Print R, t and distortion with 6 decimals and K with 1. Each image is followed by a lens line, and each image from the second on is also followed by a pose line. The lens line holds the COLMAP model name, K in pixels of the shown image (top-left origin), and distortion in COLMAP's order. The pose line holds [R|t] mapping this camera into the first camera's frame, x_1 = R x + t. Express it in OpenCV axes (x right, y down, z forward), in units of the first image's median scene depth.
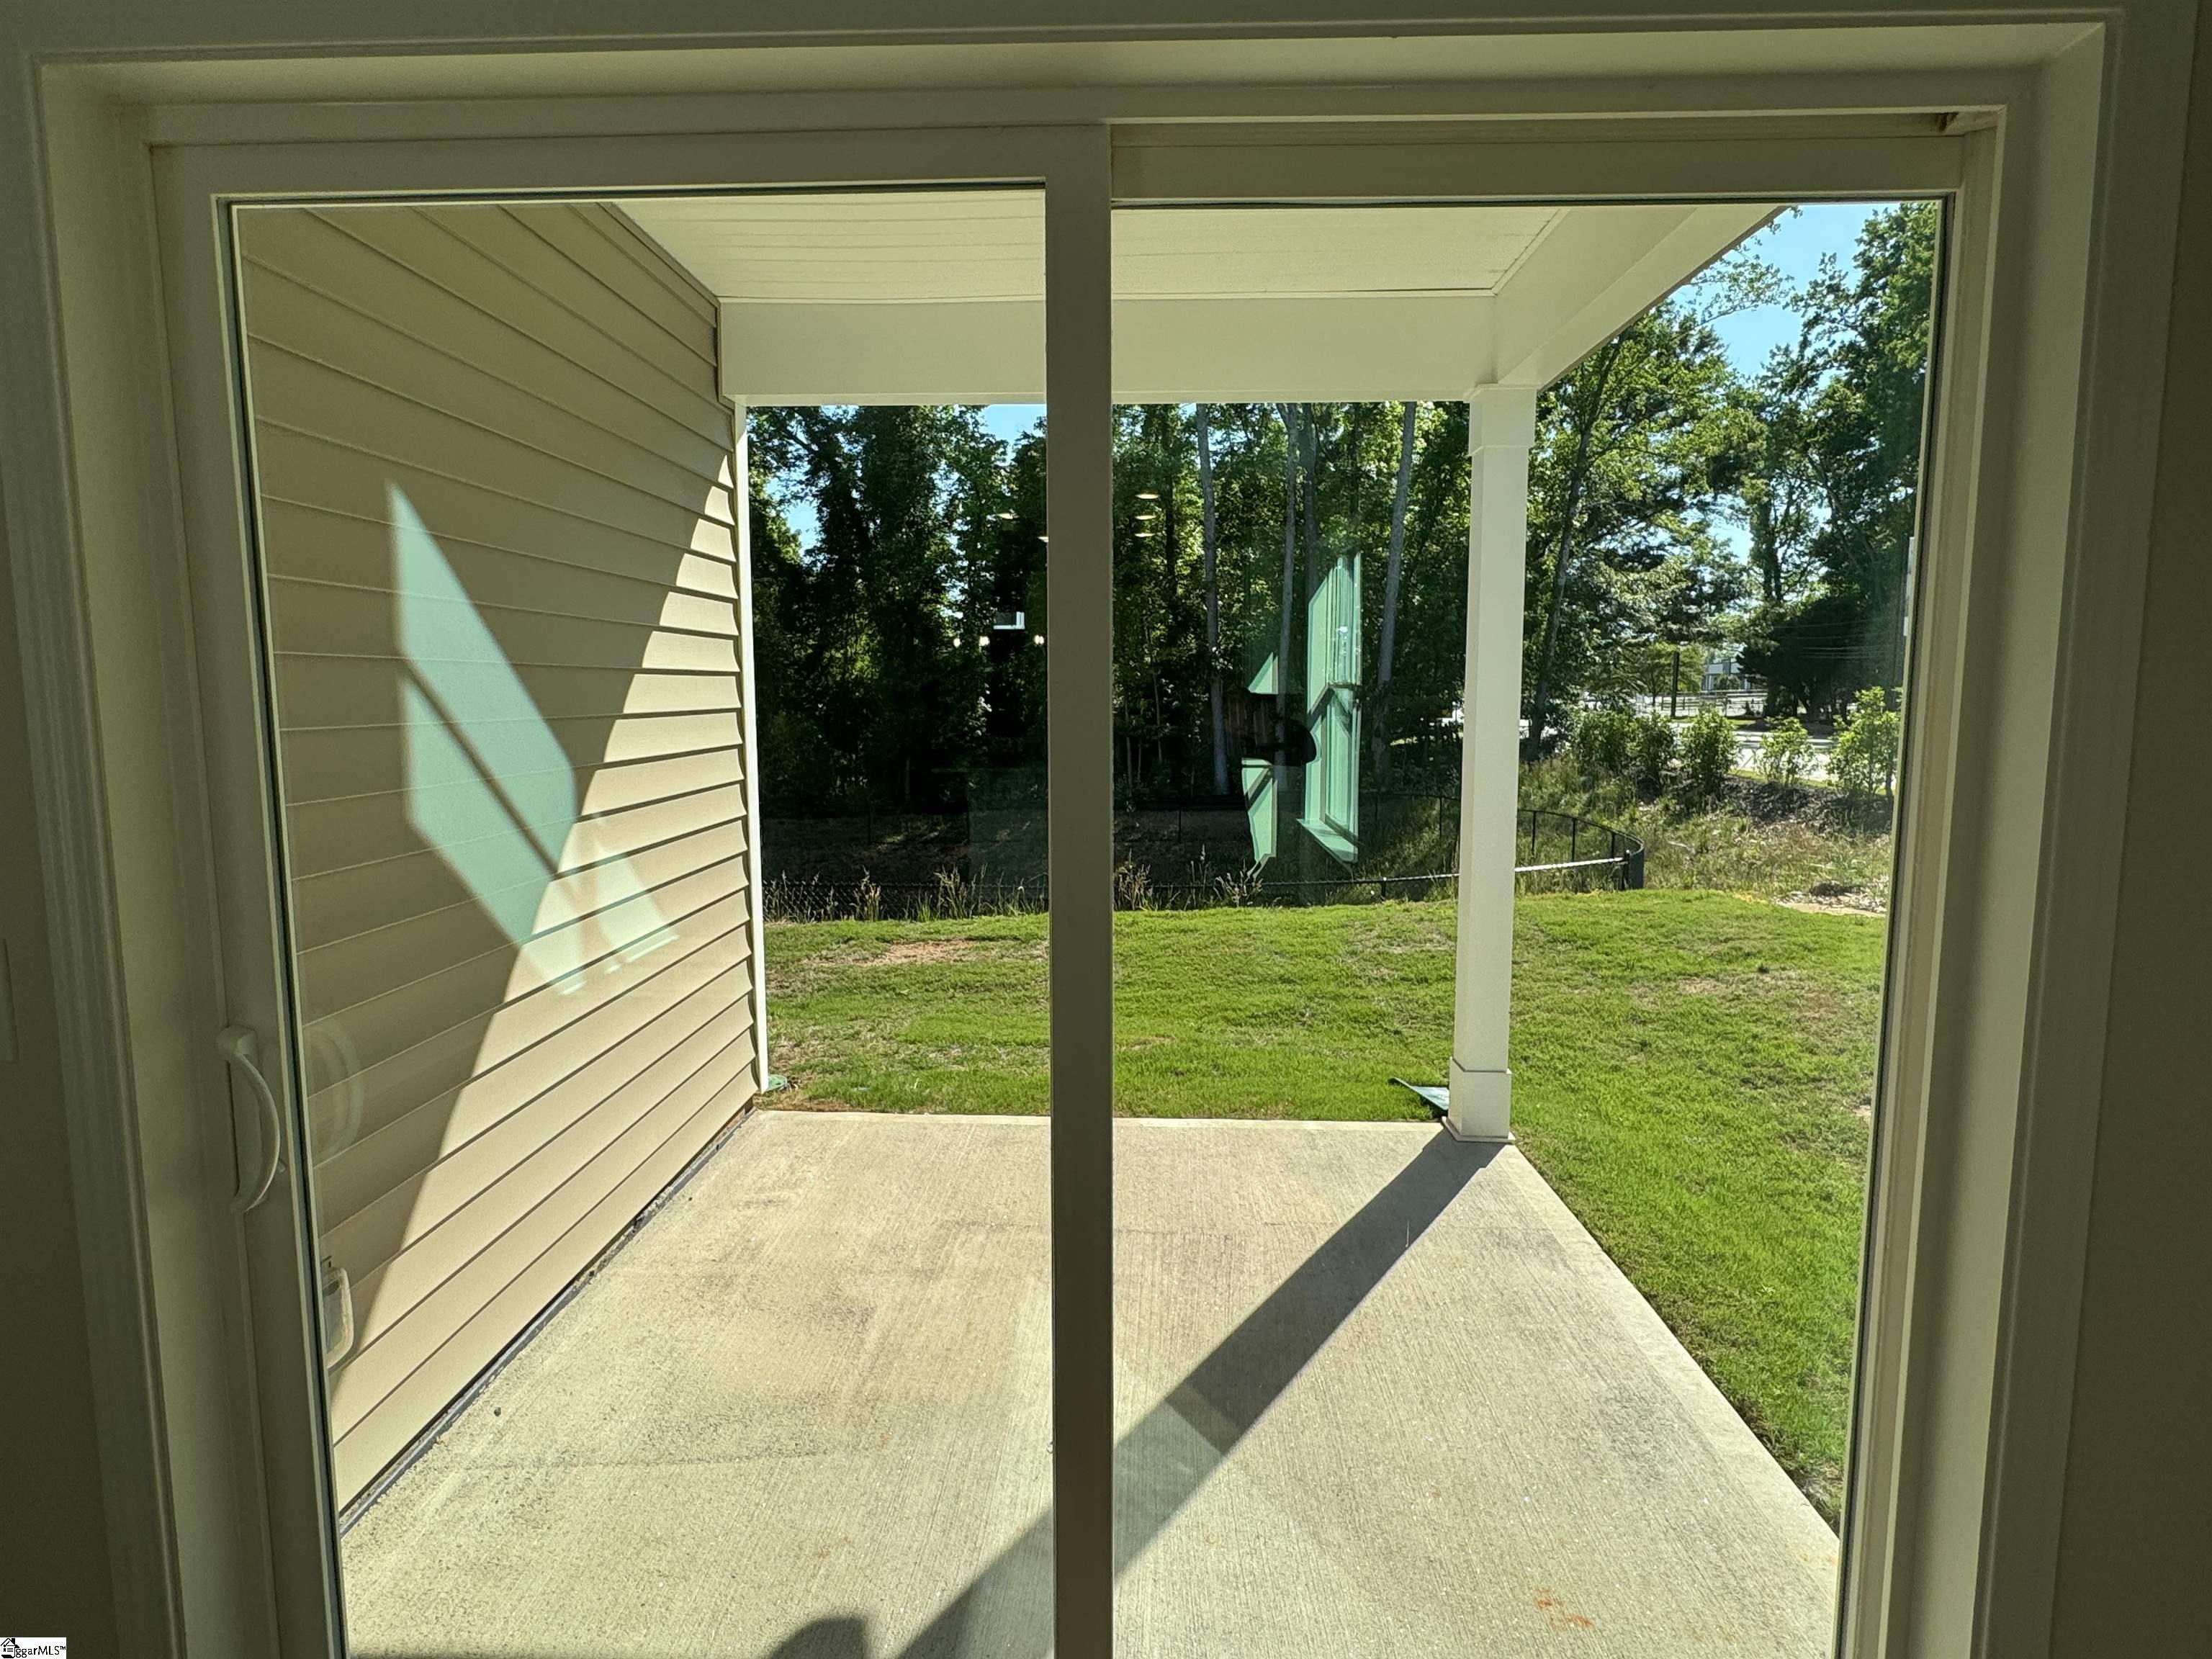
lens RADIAL K [[1211.9, 0, 1097.7], [0, 1211.9, 826.5], [0, 0, 1]] dist [-0.002085, -0.000838]
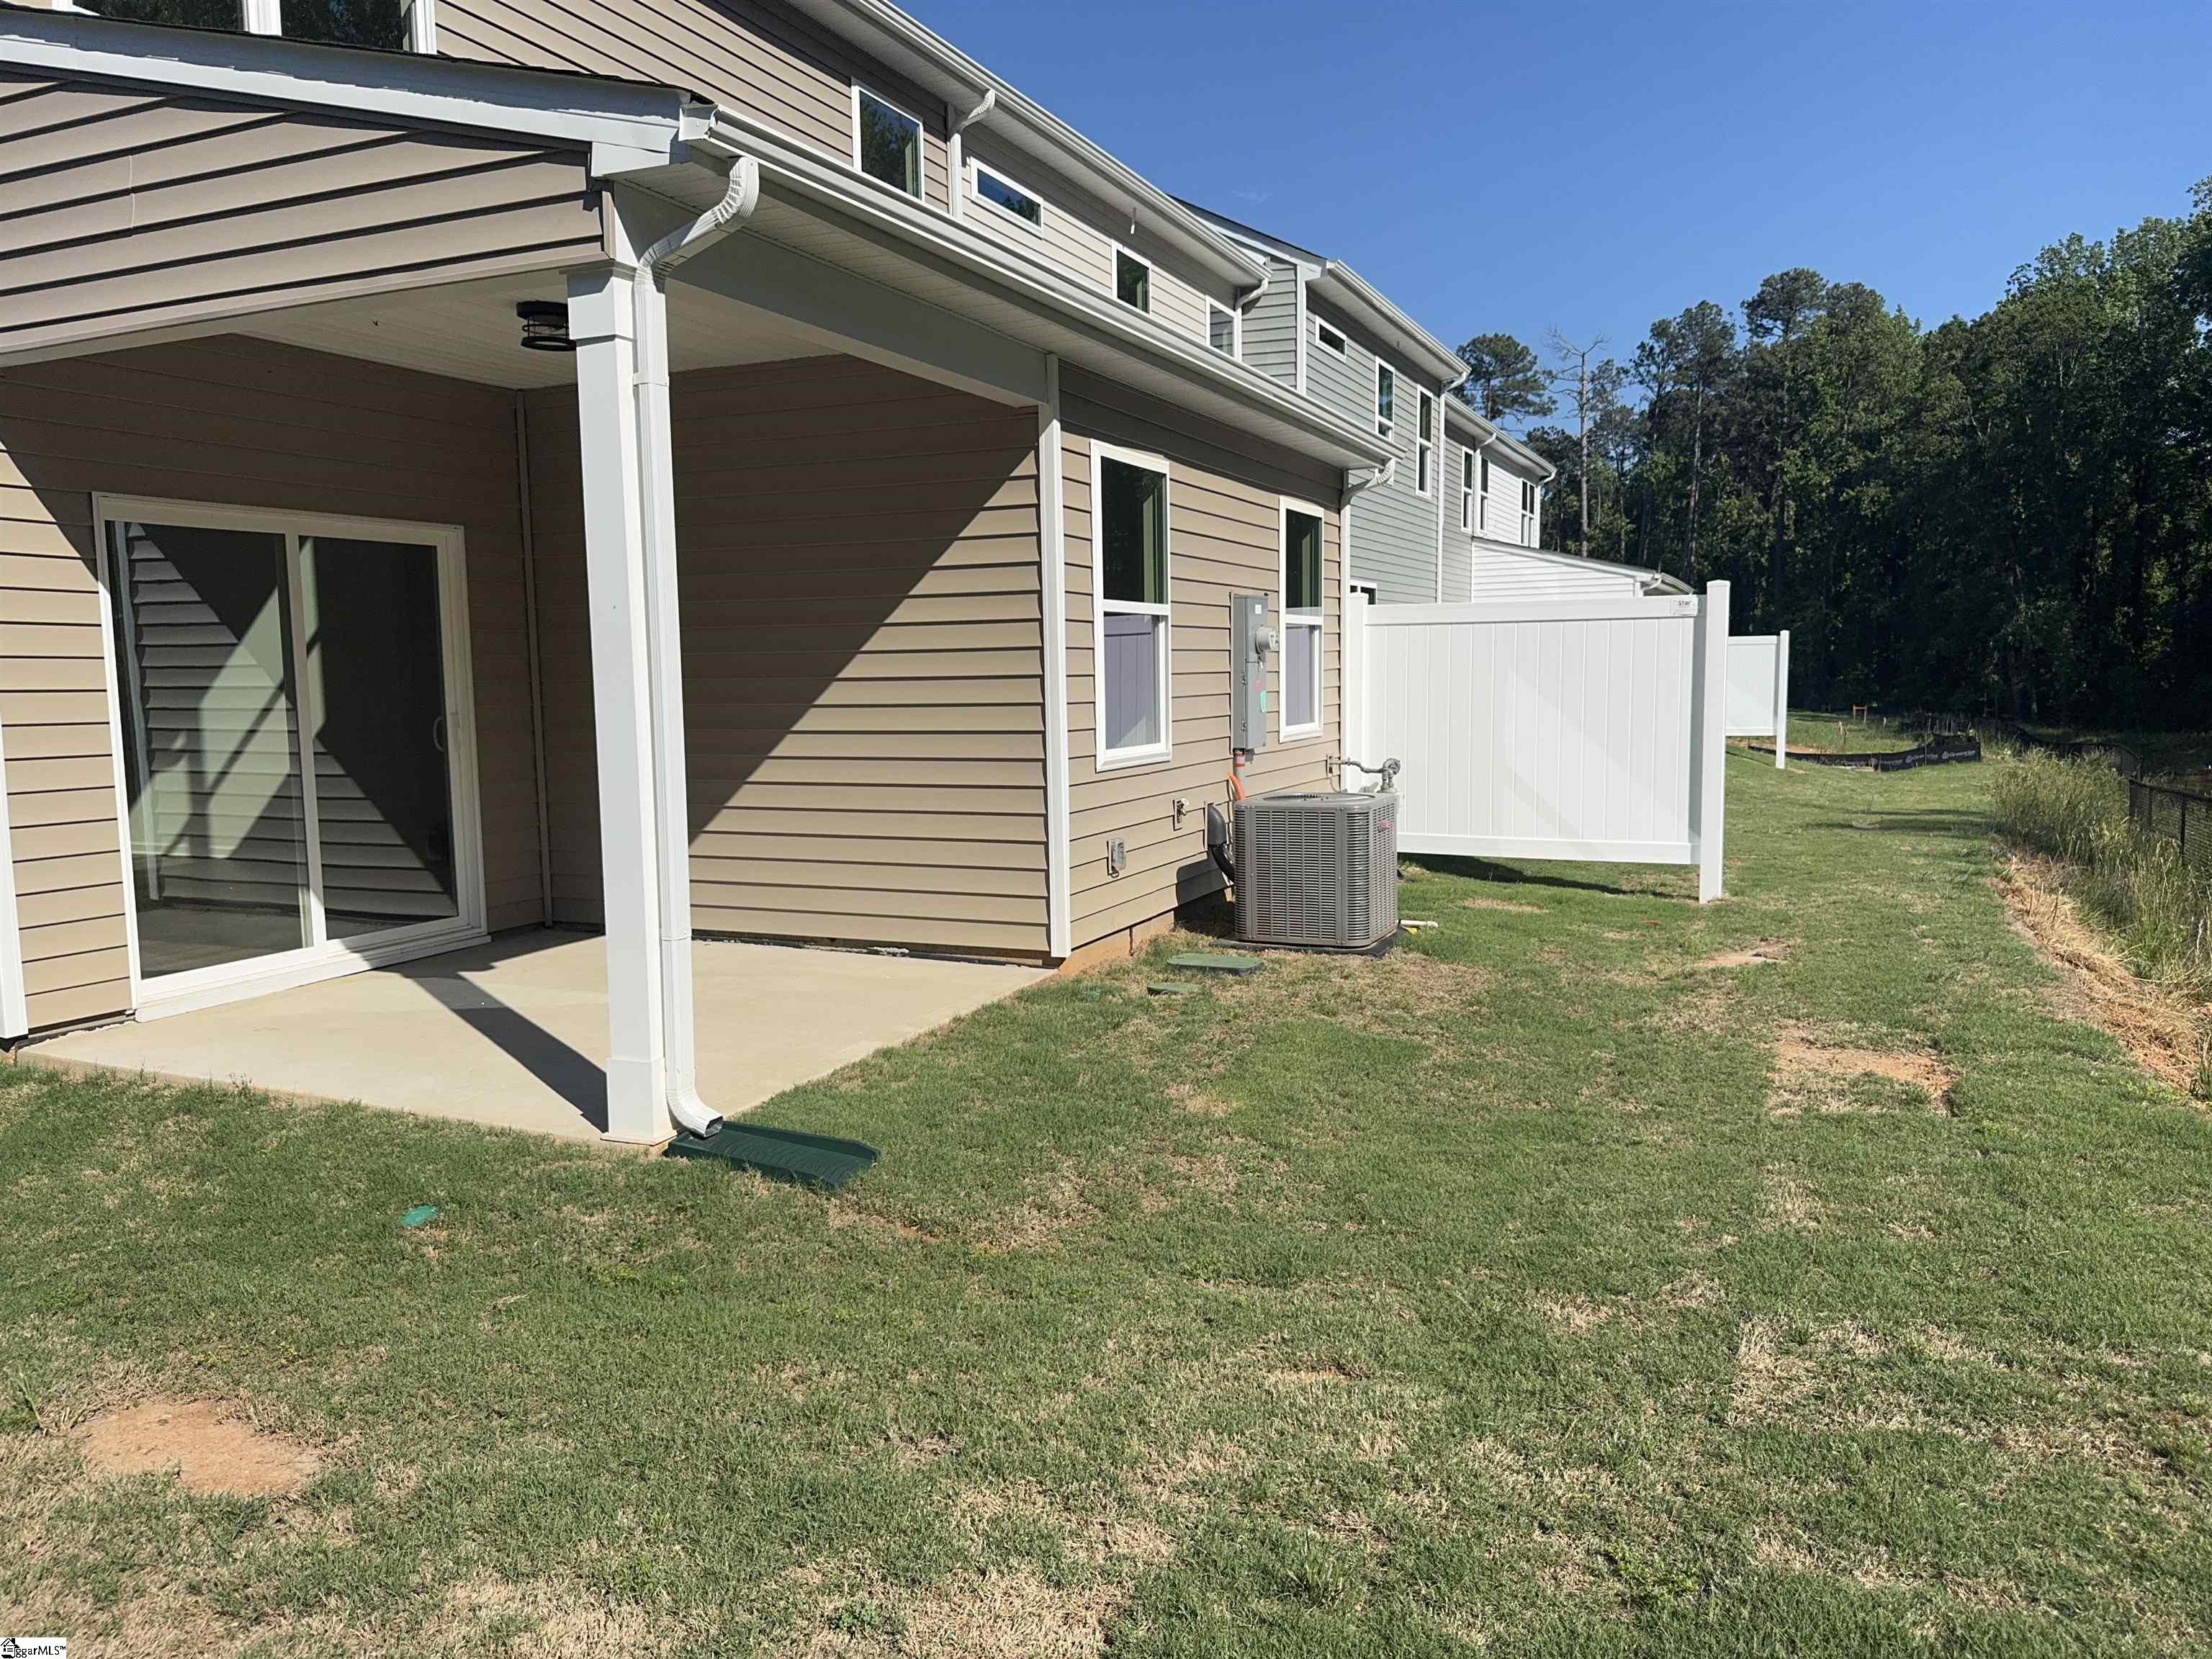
lens RADIAL K [[1527.3, 0, 1116.3], [0, 1527.3, 832.2], [0, 0, 1]] dist [0.010413, 0.002226]
pose [[-0.377644, 0.104260, -0.920062, 0.302389], [-0.088240, 0.985066, 0.147845, -0.038402], [0.921737, 0.137019, -0.362804, 0.432665]]
